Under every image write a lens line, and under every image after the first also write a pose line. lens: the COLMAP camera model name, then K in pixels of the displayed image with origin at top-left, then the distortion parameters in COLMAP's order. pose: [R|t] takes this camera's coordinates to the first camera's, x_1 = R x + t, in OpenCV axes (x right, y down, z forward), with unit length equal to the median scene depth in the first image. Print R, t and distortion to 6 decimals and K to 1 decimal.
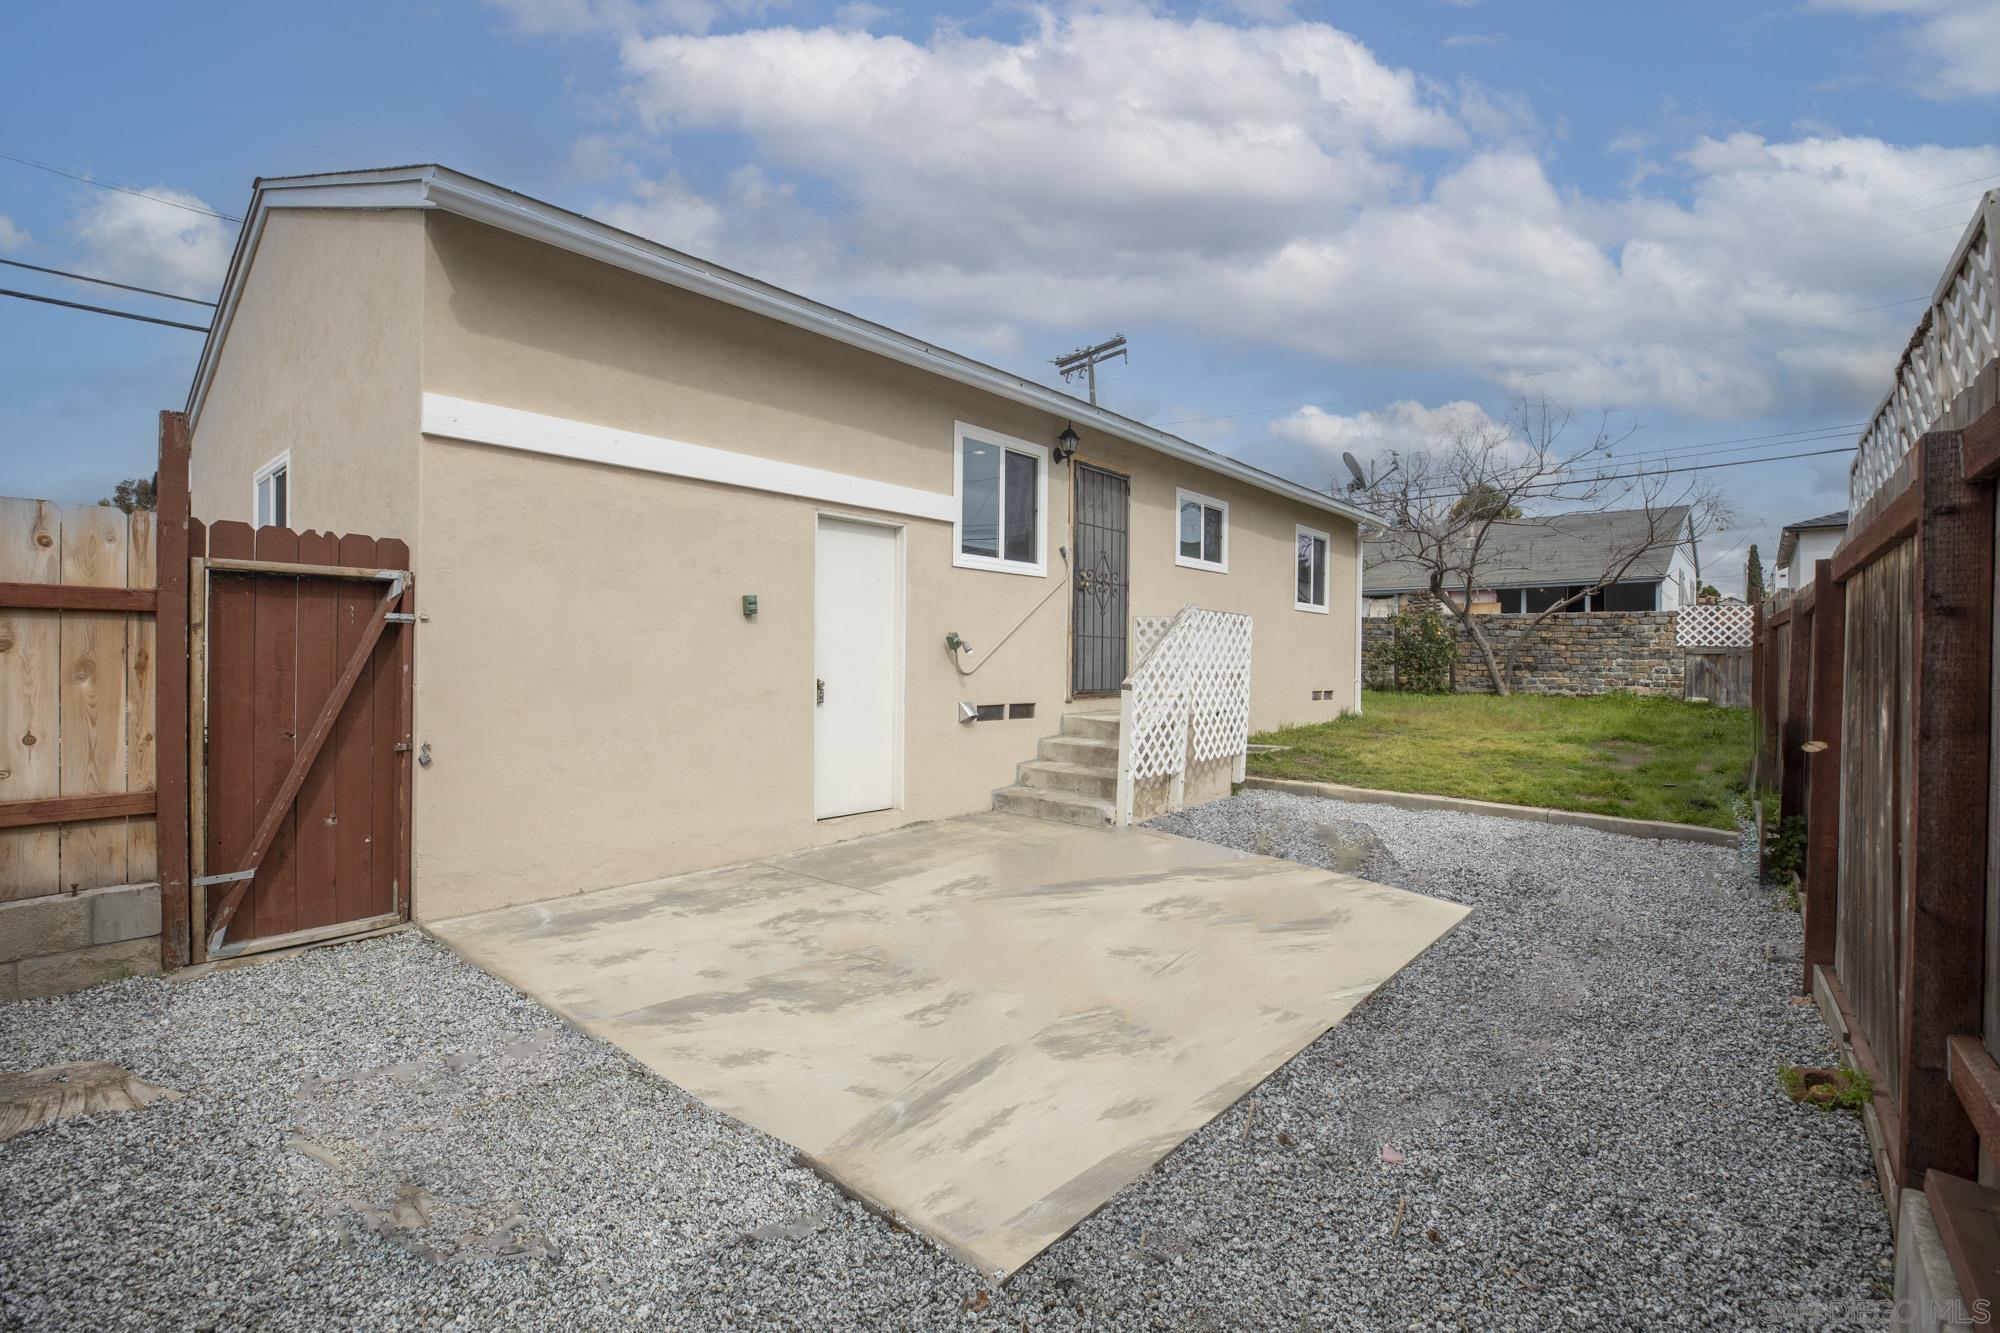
lens RADIAL K [[925.7, 0, 1001.2], [0, 925.7, 669.5], [0, 0, 1]] dist [-0.038360, 0.009013]
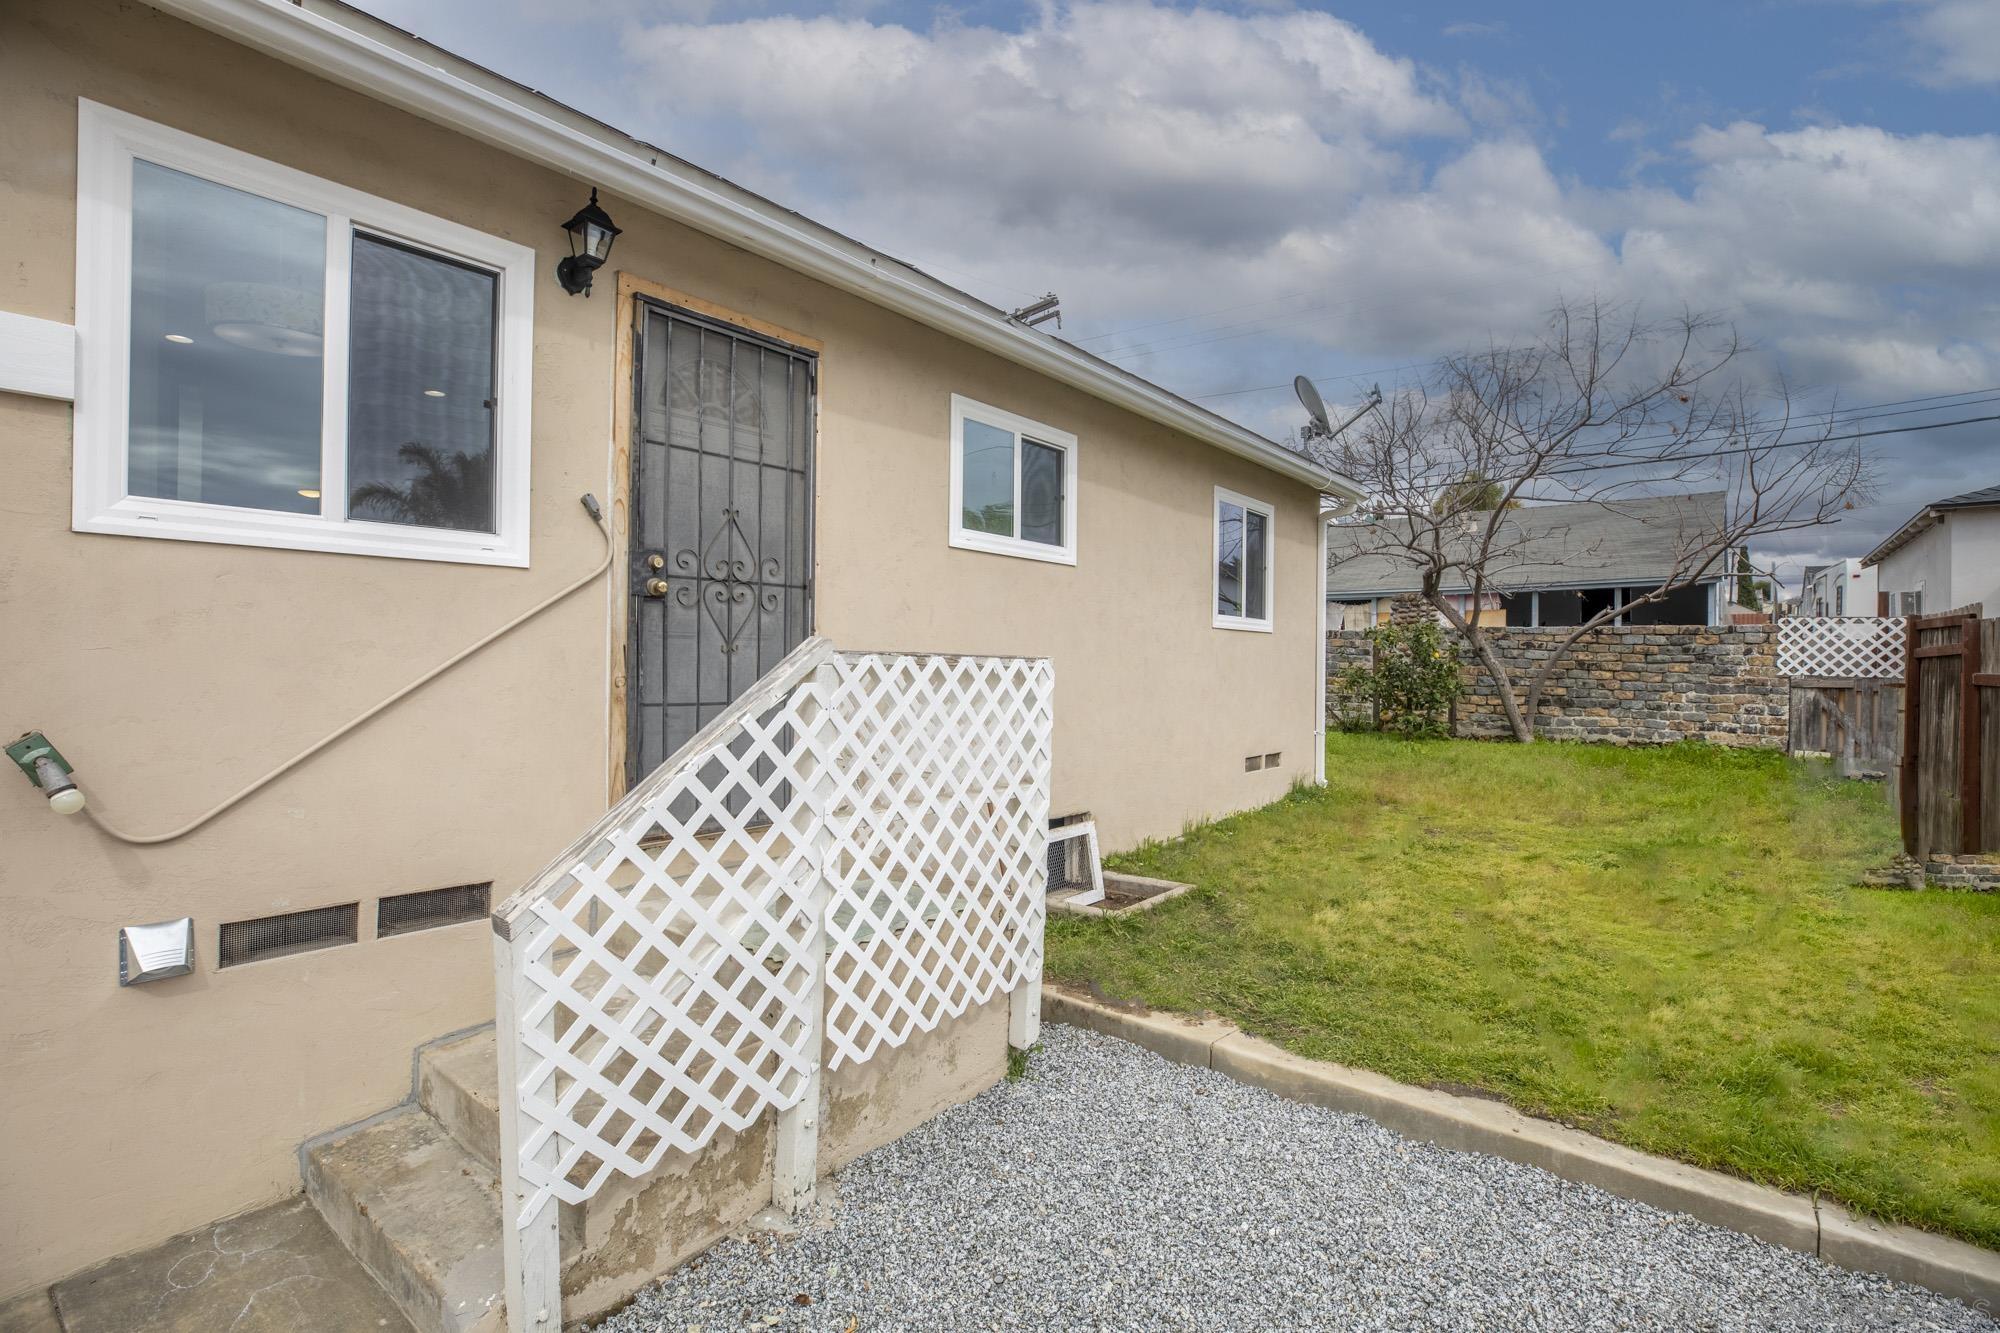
lens RADIAL K [[925.7, 0, 996.5], [0, 925.7, 666.7], [0, 0, 1]] dist [-0.038360, 0.009013]
pose [[0.999801, 0.000052, 0.019950, 0.135658], [0.000042, 0.999989, -0.004741, -0.029896], [-0.019950, 0.004741, 0.999790, 0.328094]]
